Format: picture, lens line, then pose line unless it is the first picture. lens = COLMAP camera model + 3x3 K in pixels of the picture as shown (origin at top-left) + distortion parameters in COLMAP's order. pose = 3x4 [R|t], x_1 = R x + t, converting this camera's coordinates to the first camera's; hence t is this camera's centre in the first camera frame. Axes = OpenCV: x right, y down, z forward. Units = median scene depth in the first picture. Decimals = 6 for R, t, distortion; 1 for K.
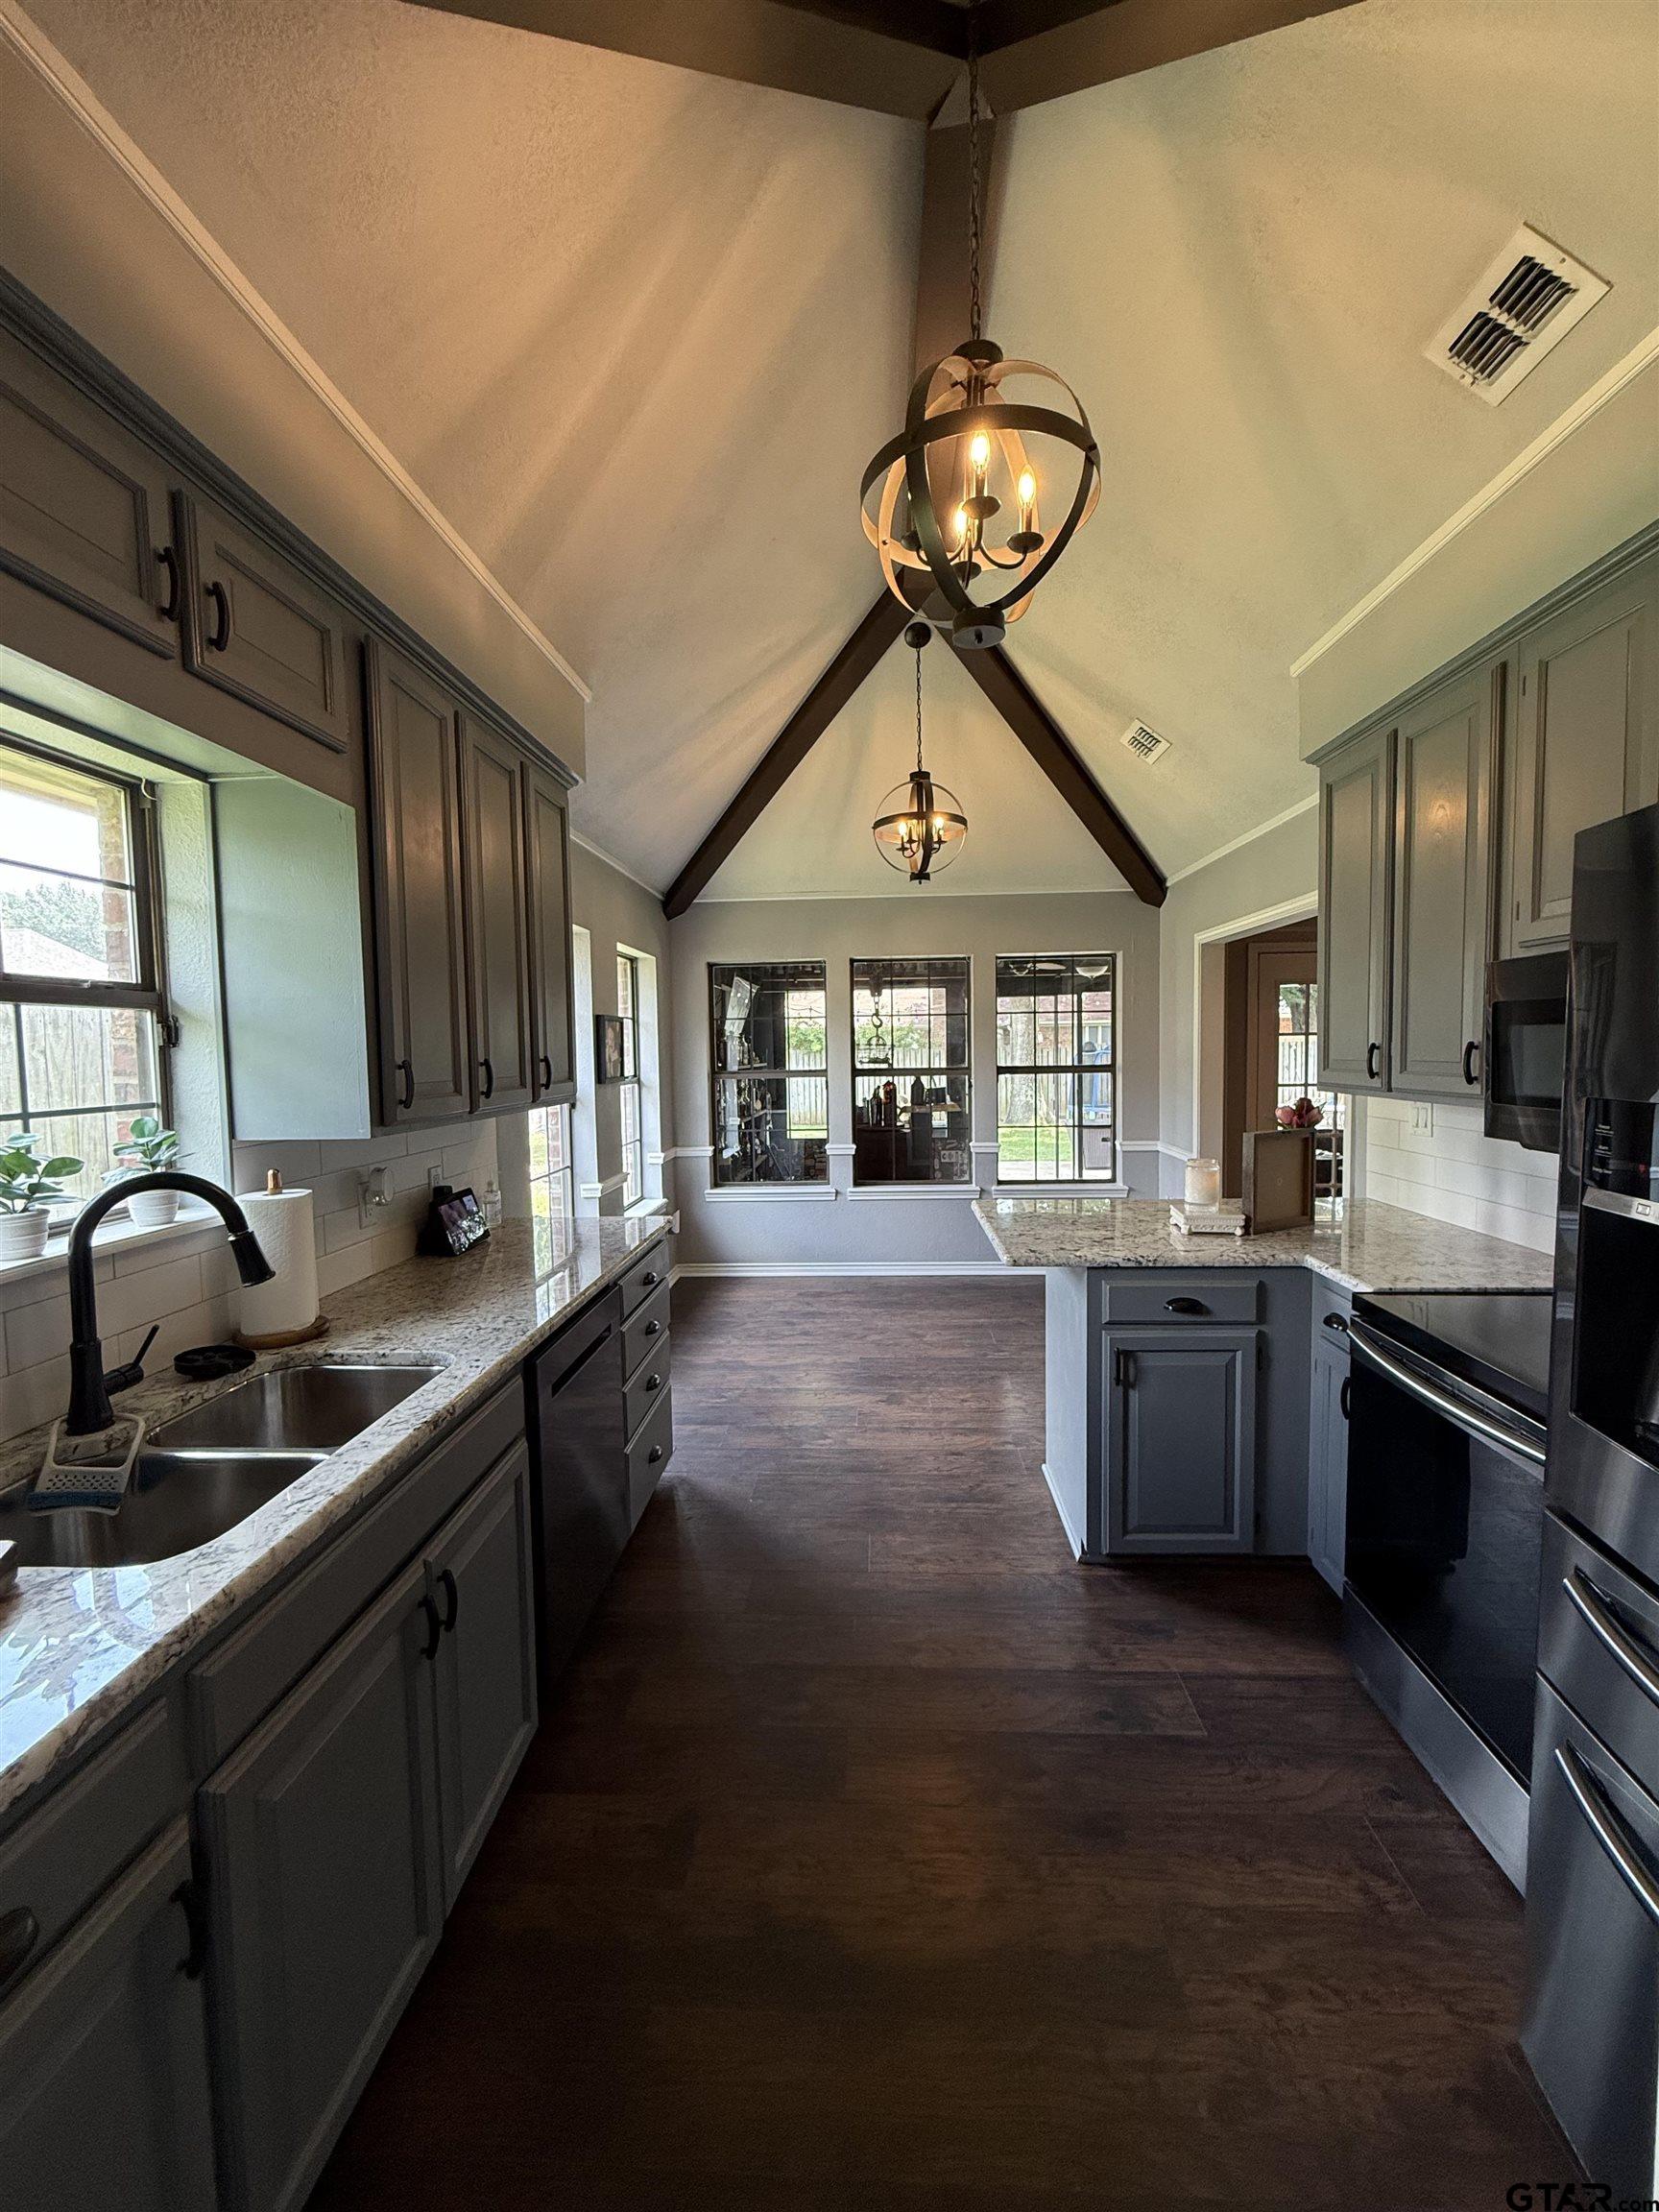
lens RADIAL K [[879.7, 0, 834.3], [0, 879.7, 1107.2], [0, 0, 1]] dist [-0.001483, 0.000262]
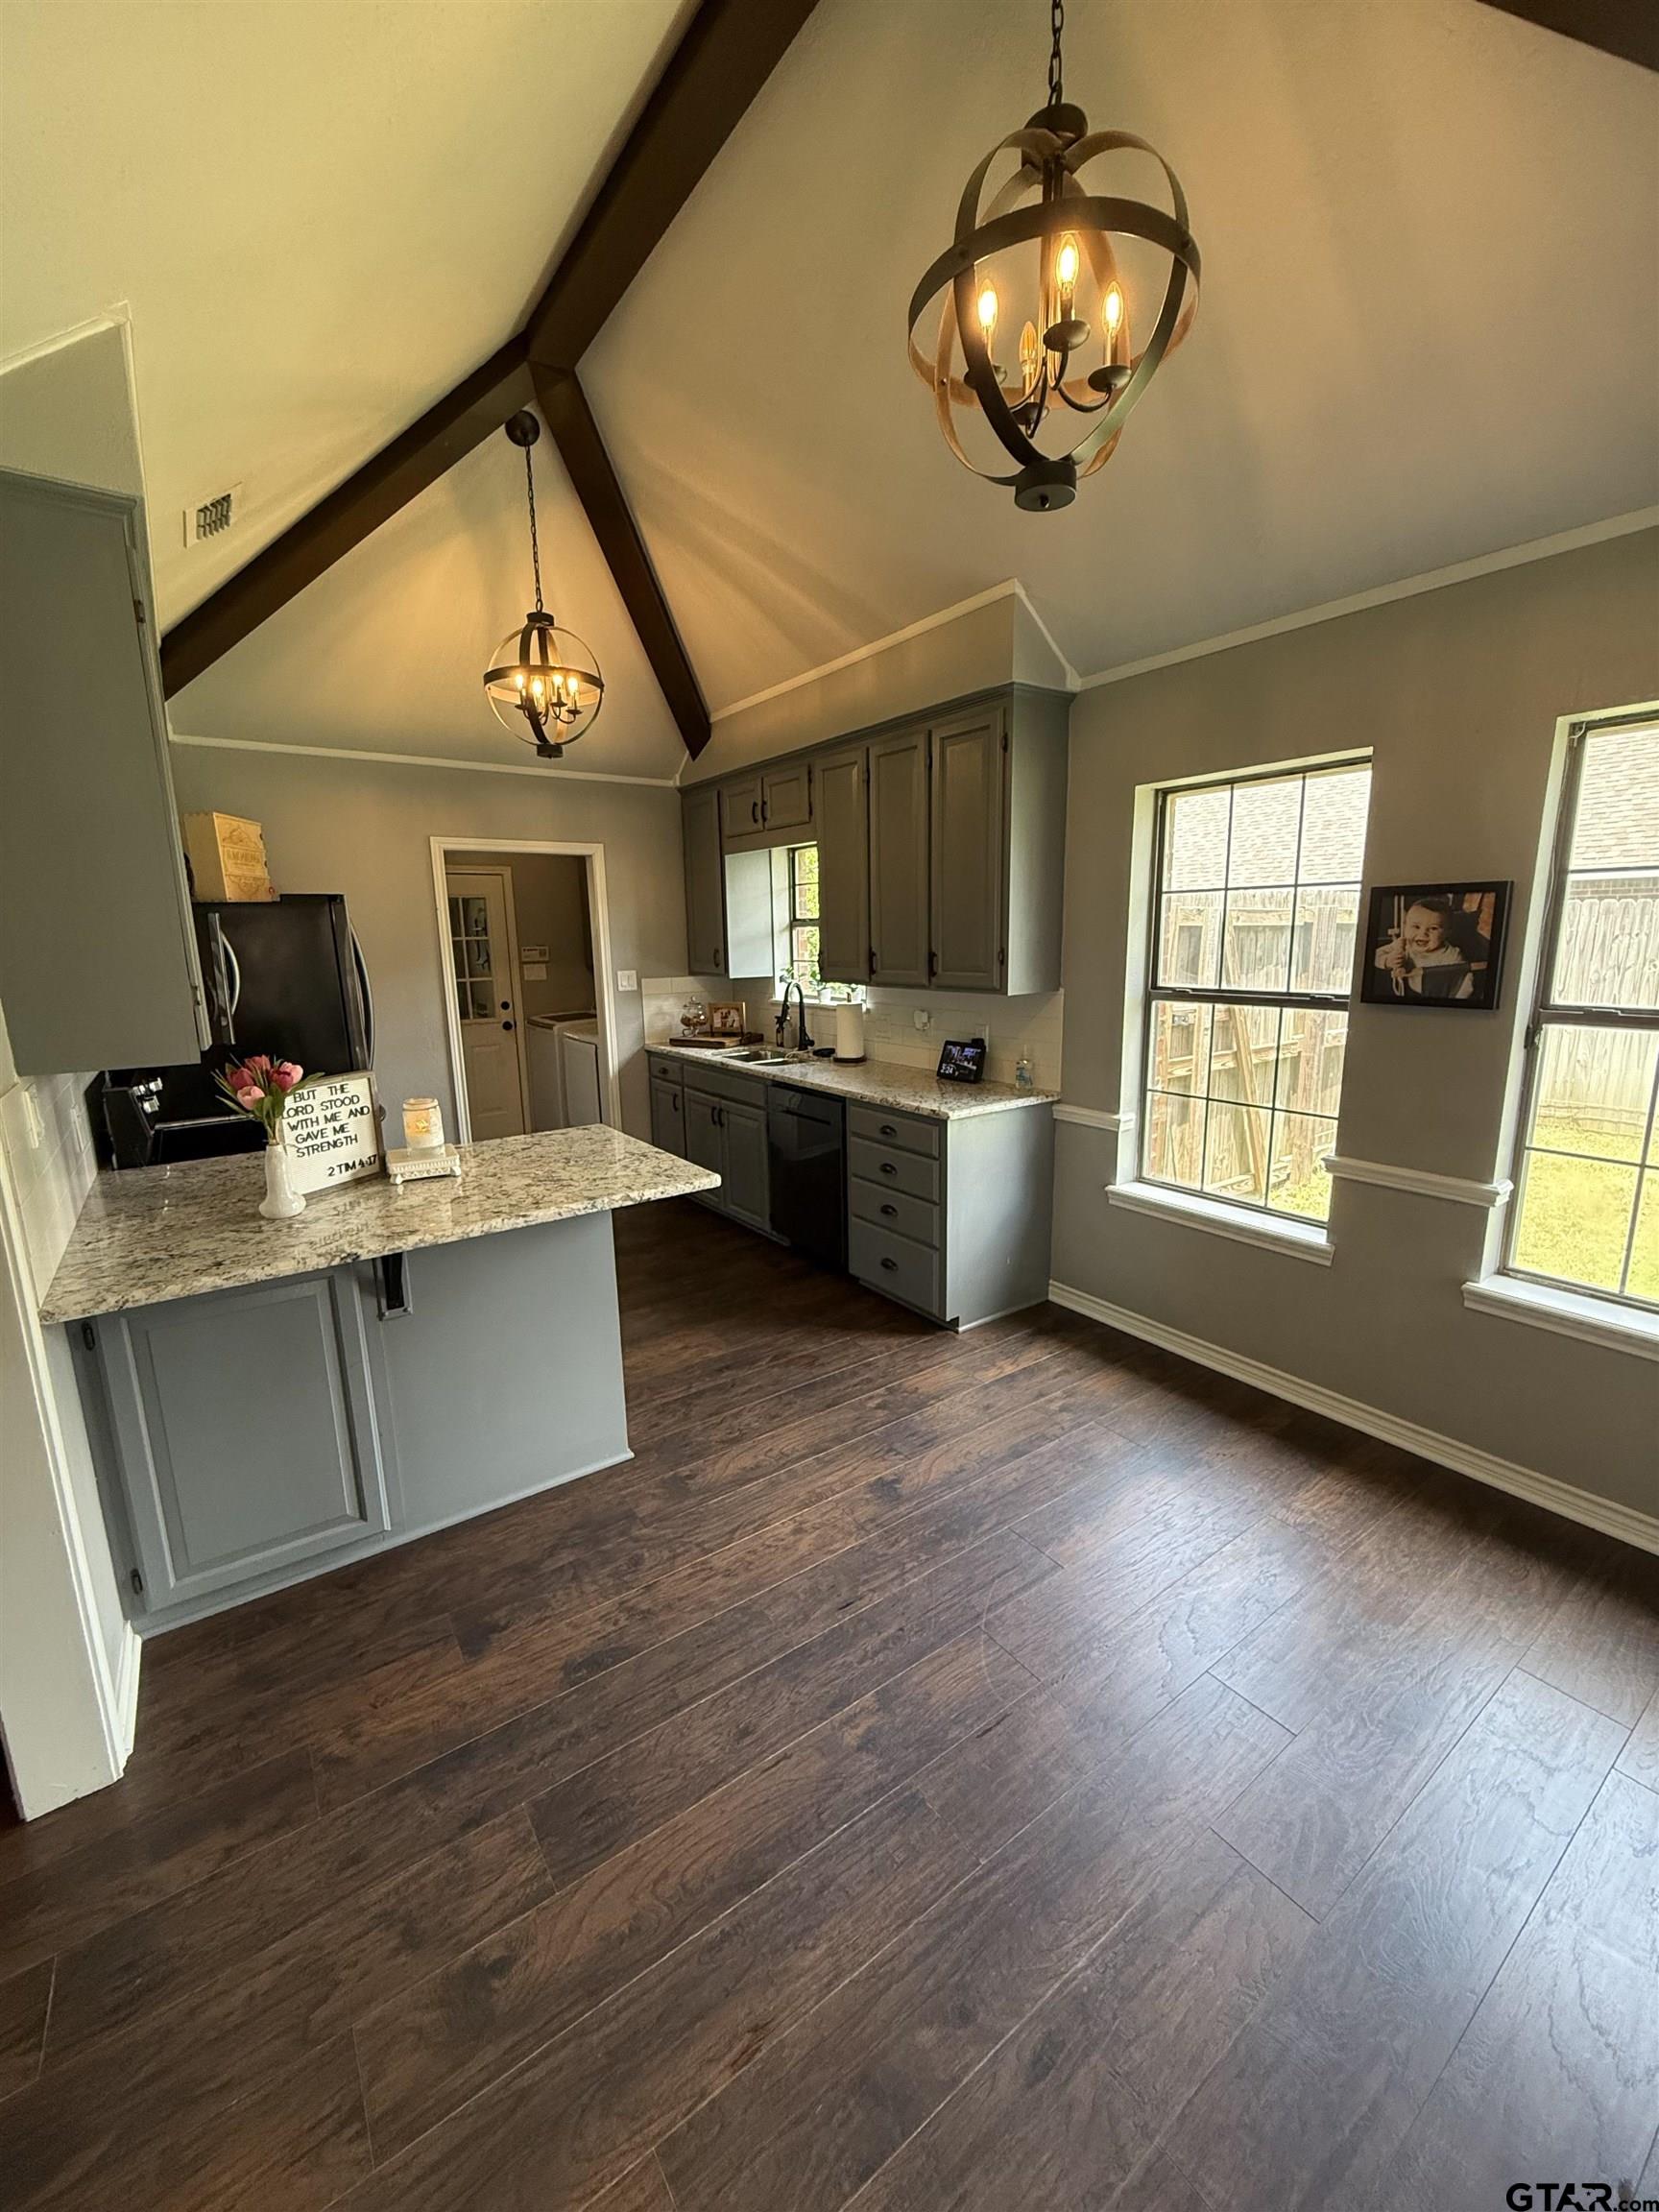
lens RADIAL K [[879.7, 0, 838.5], [0, 879.7, 1104.3], [0, 0, 1]] dist [-0.001483, 0.000262]
pose [[-0.778415, 0.147345, -0.610213, 0.465797], [-0.012132, 0.968351, 0.249299, -0.121153], [0.627633, 0.201461, -0.751991, 1.432237]]
